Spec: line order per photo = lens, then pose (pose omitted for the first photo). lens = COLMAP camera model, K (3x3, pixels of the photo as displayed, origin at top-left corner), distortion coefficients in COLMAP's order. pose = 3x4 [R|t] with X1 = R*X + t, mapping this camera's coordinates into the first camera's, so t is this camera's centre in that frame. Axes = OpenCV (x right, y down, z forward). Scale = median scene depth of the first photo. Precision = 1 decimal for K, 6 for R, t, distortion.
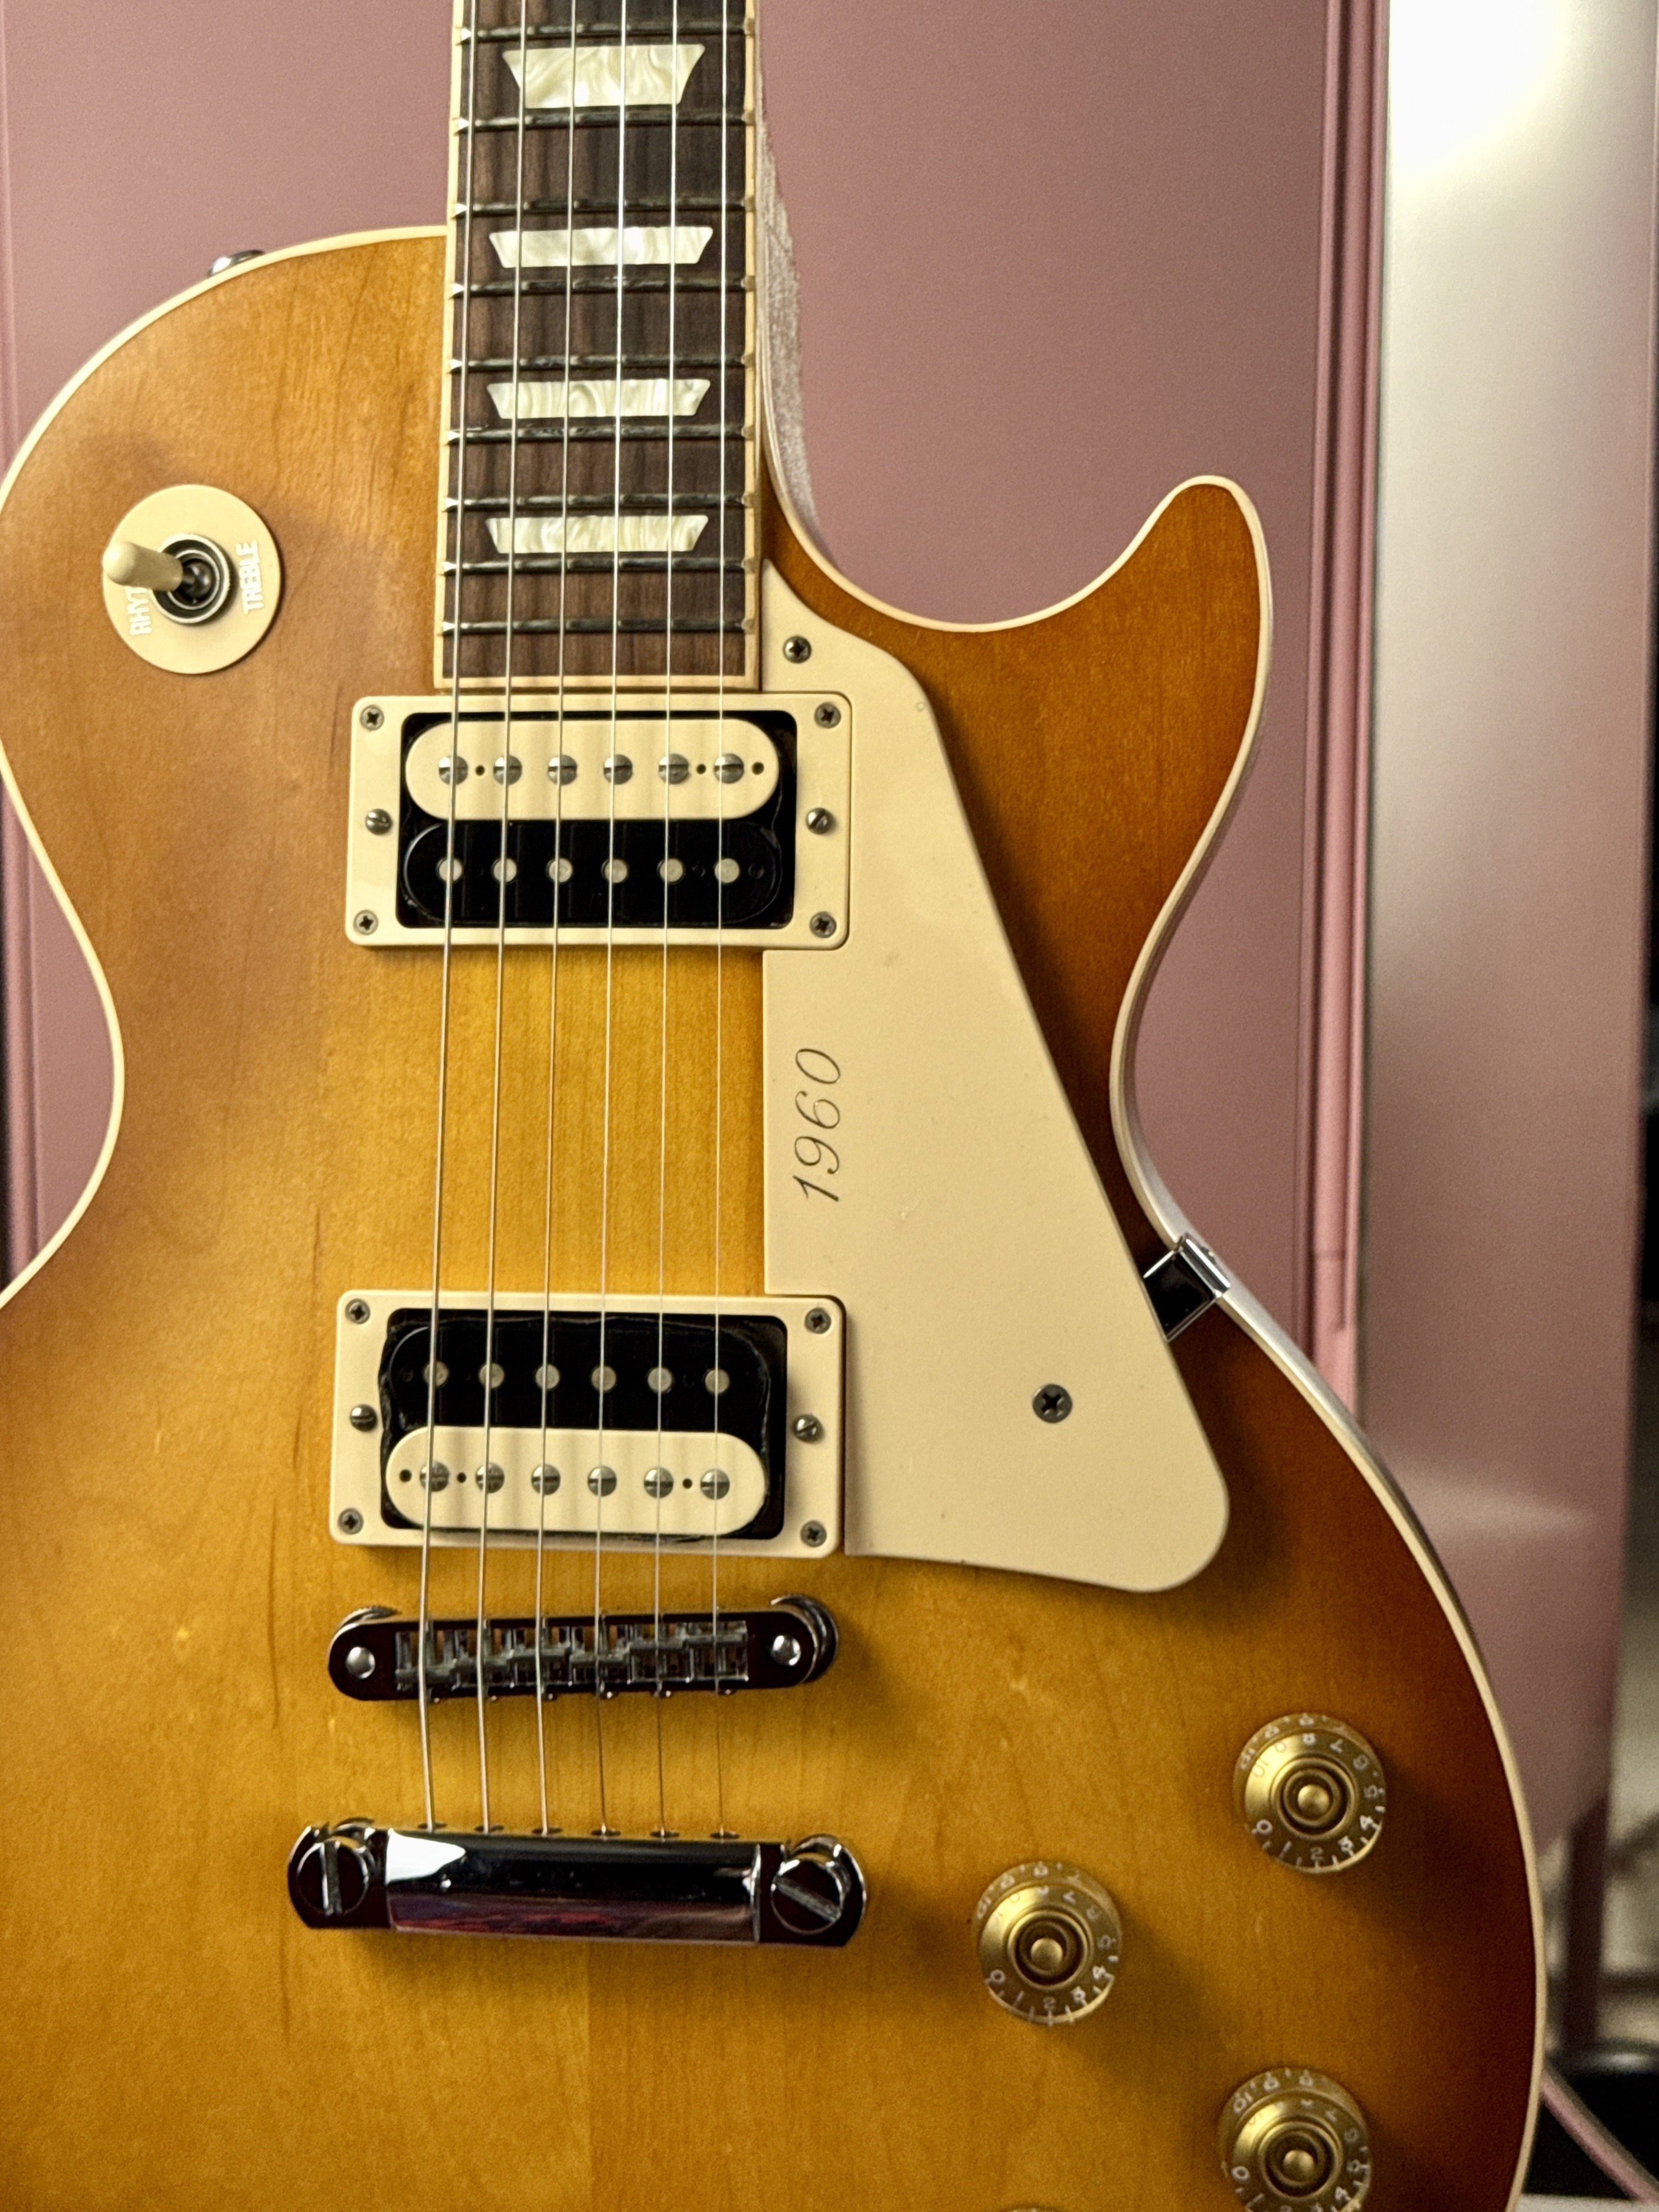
lens RADIAL K [[3068.8, 0, 829.5], [0, 3068.8, 1106.0], [0, 0, 1]] dist [0.107222, -0.113328]
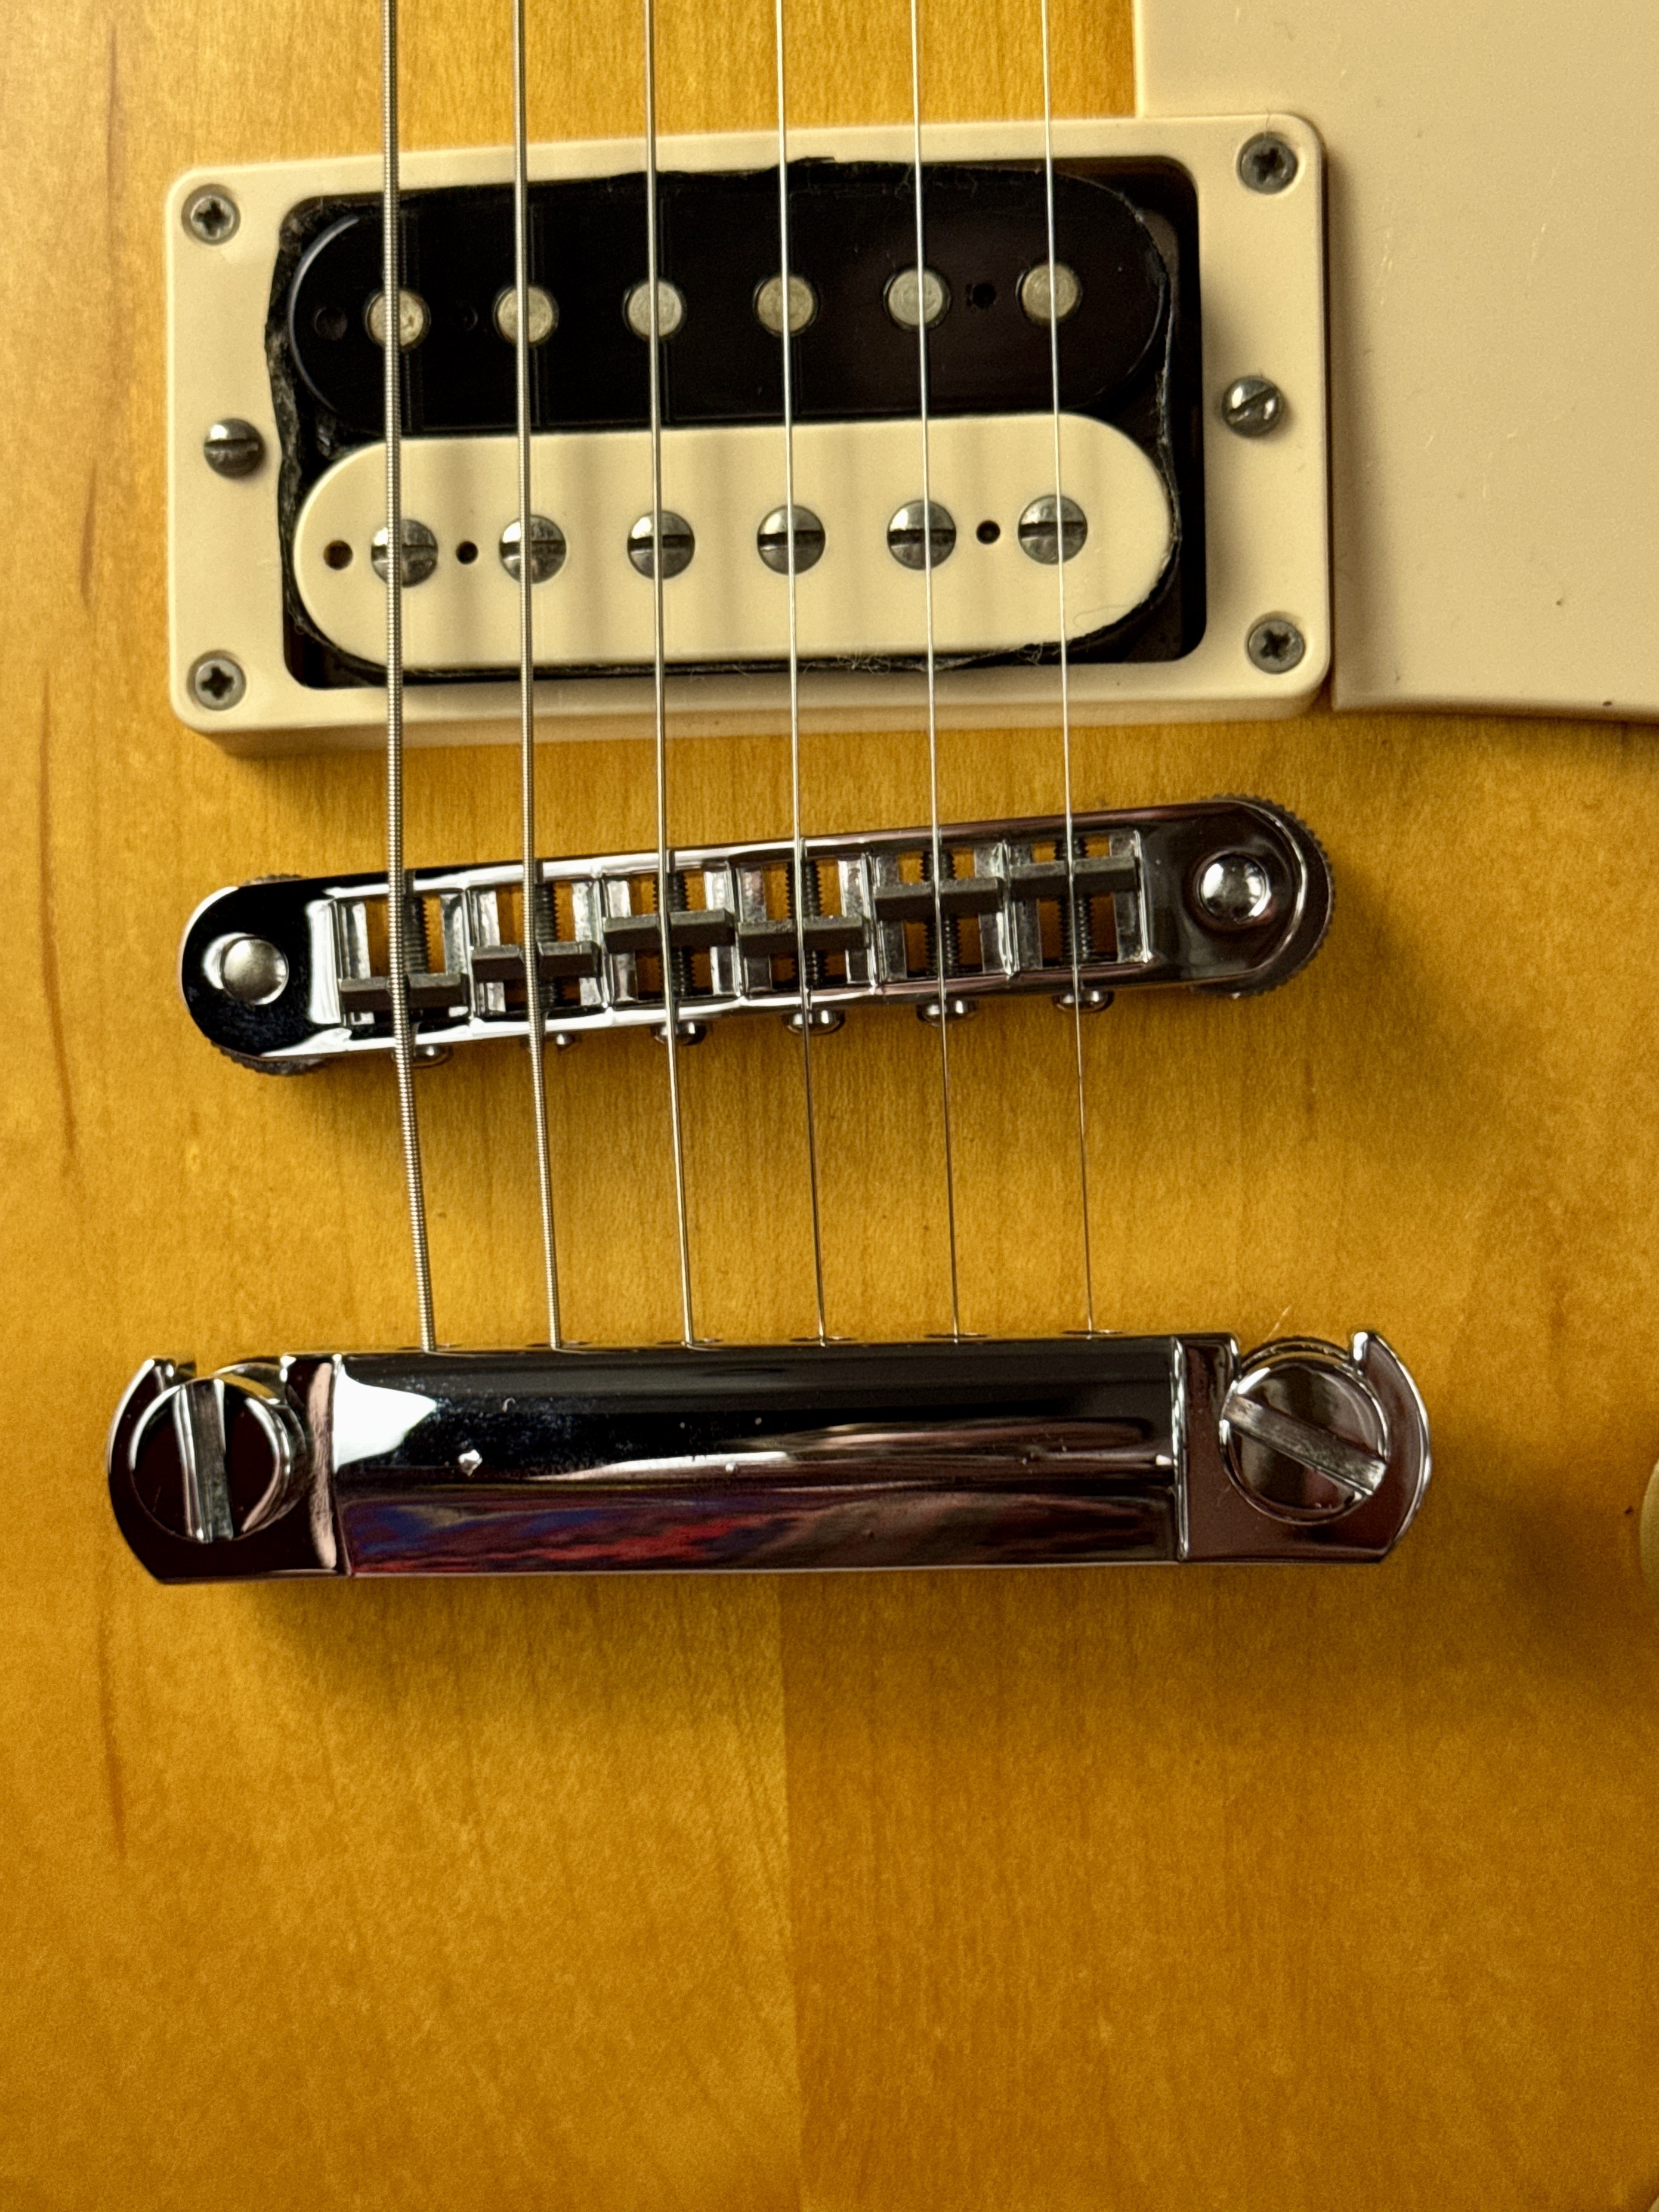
lens RADIAL K [[3069.2, 0, 829.5], [0, 3069.2, 1106.0], [0, 0, 1]] dist [0.107222, -0.113328]
pose [[0.998206, -0.033567, 0.049579, -0.091640], [0.033230, 0.999419, 0.007608, 0.196722], [-0.049805, -0.005947, 0.998741, 0.552901]]
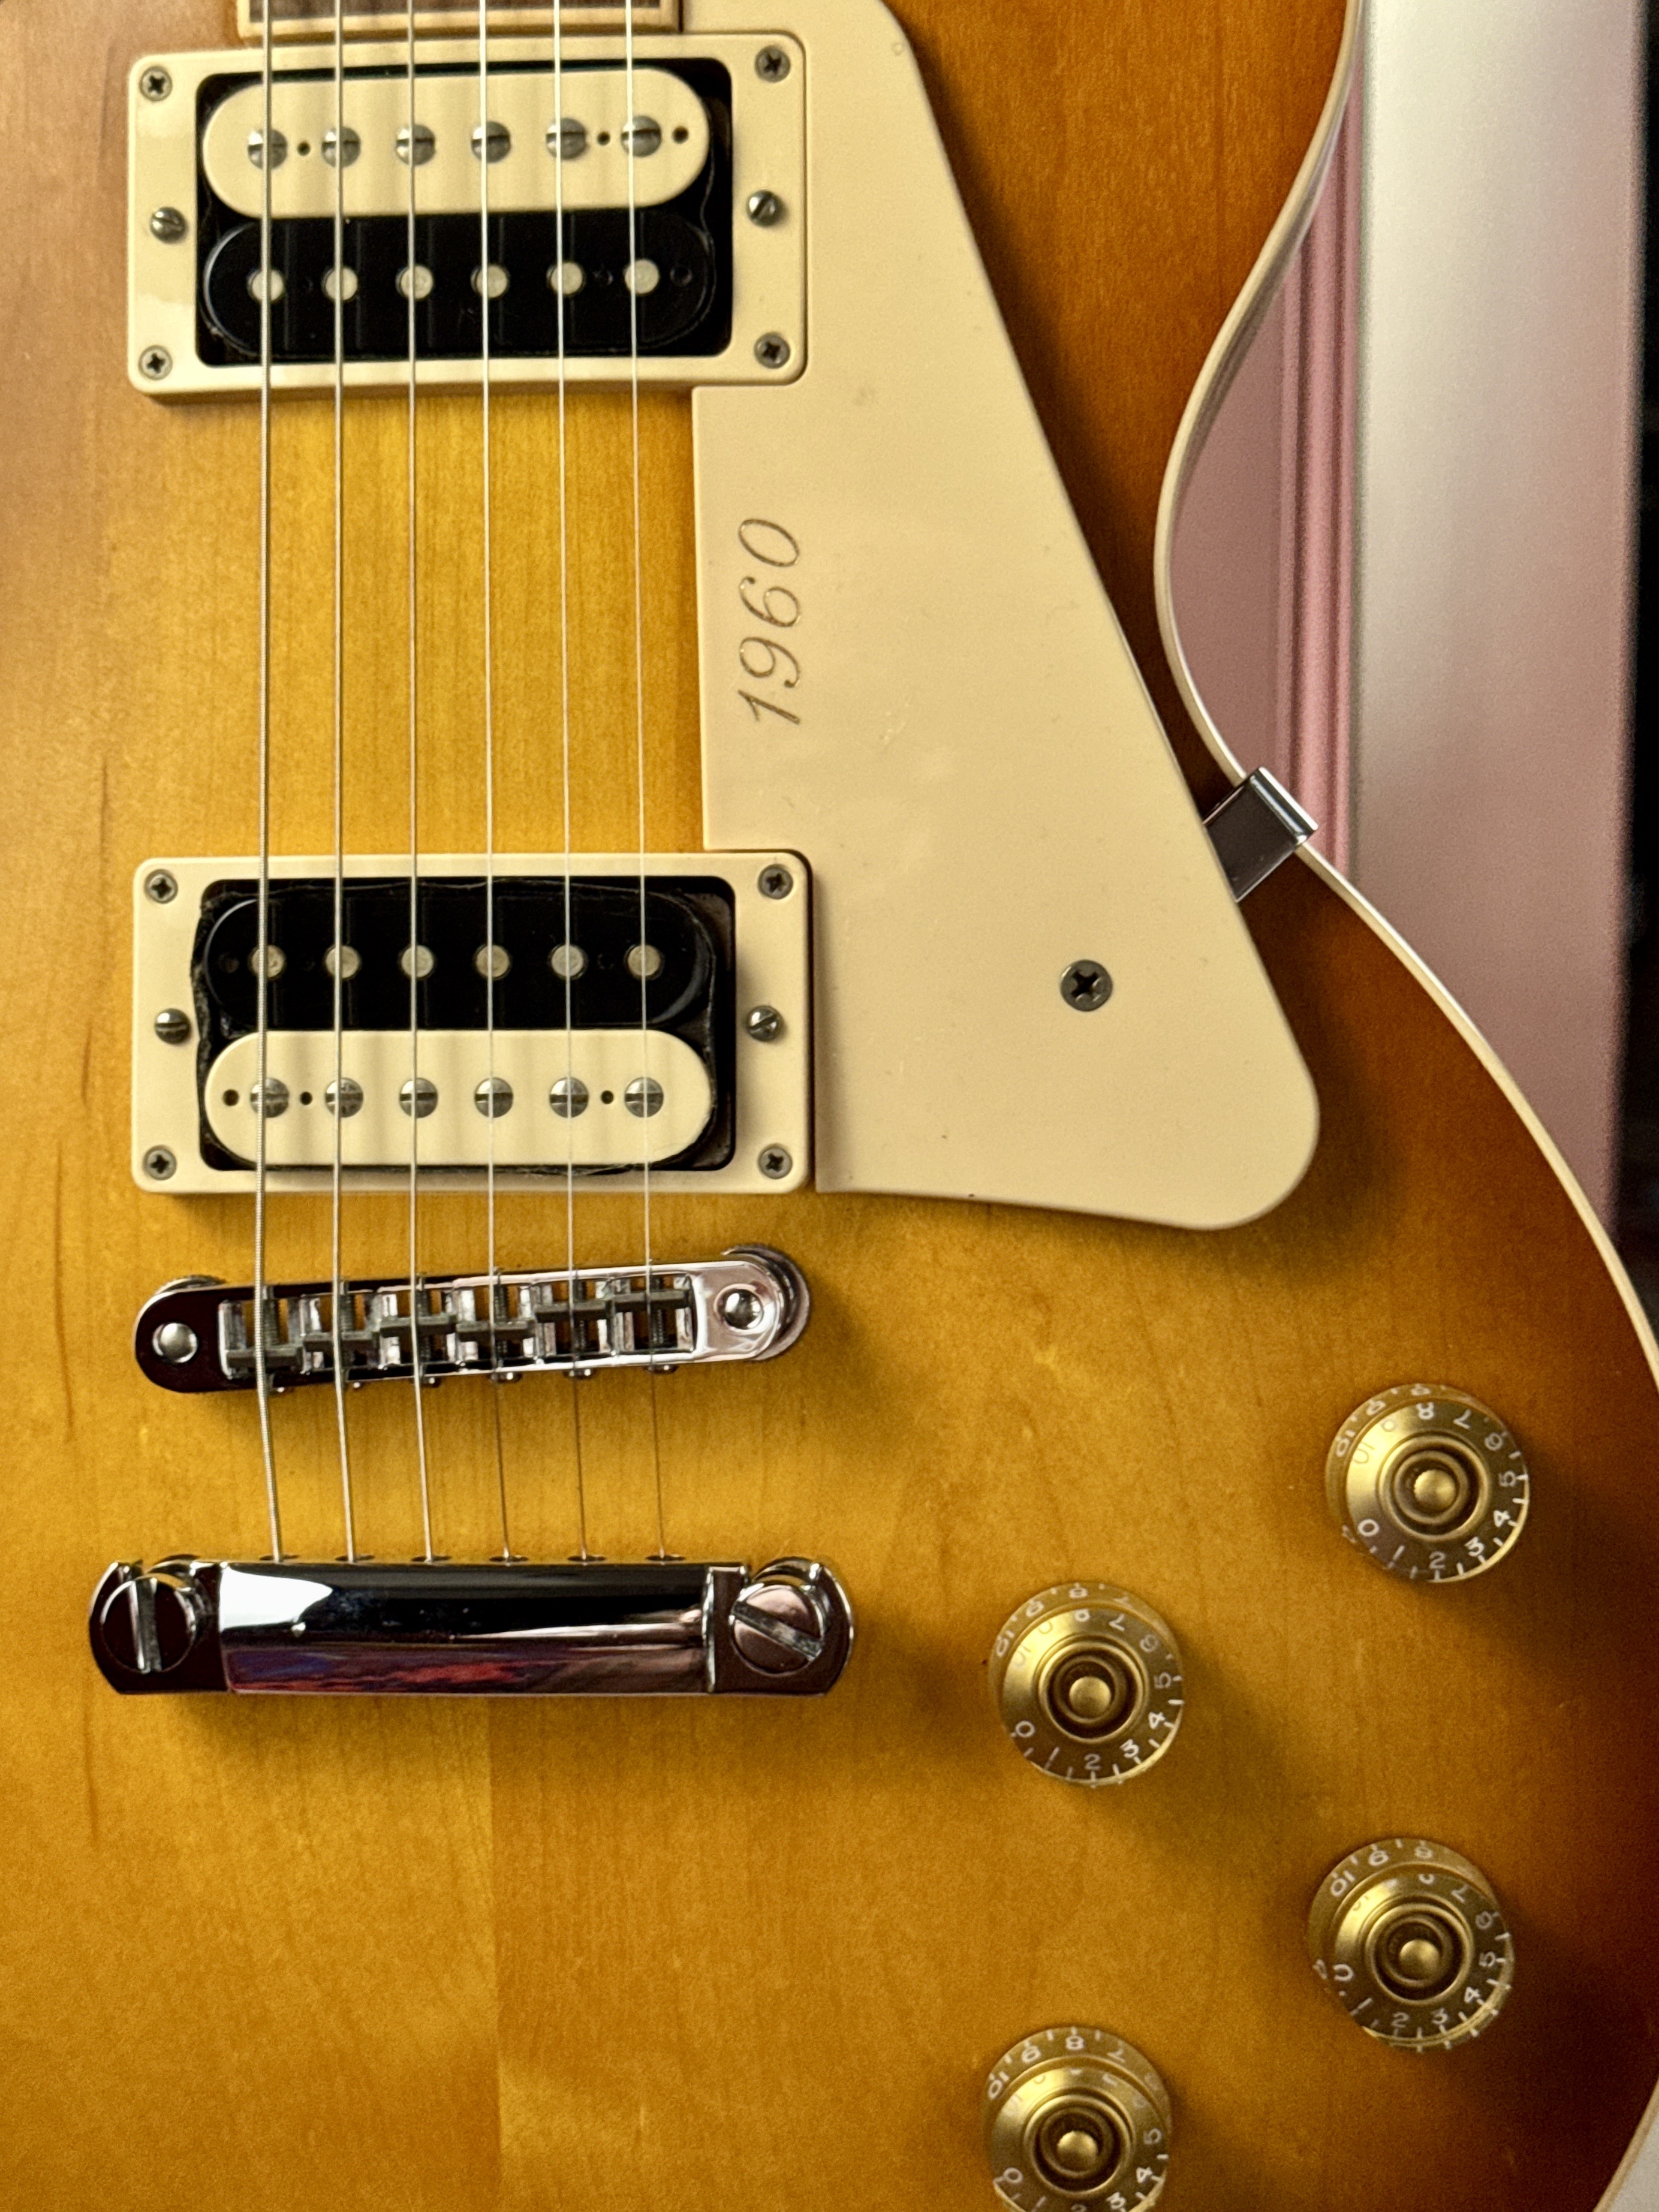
lens RADIAL K [[3140.6, 0, 831.5], [0, 3140.6, 1142.2], [0, 0, 1]] dist [0.128062, -0.163701]
pose [[0.999083, -0.018372, 0.038686, -0.020855], [0.016786, 0.999022, 0.040915, 0.101294], [-0.039400, -0.040228, 0.998413, 0.222231]]
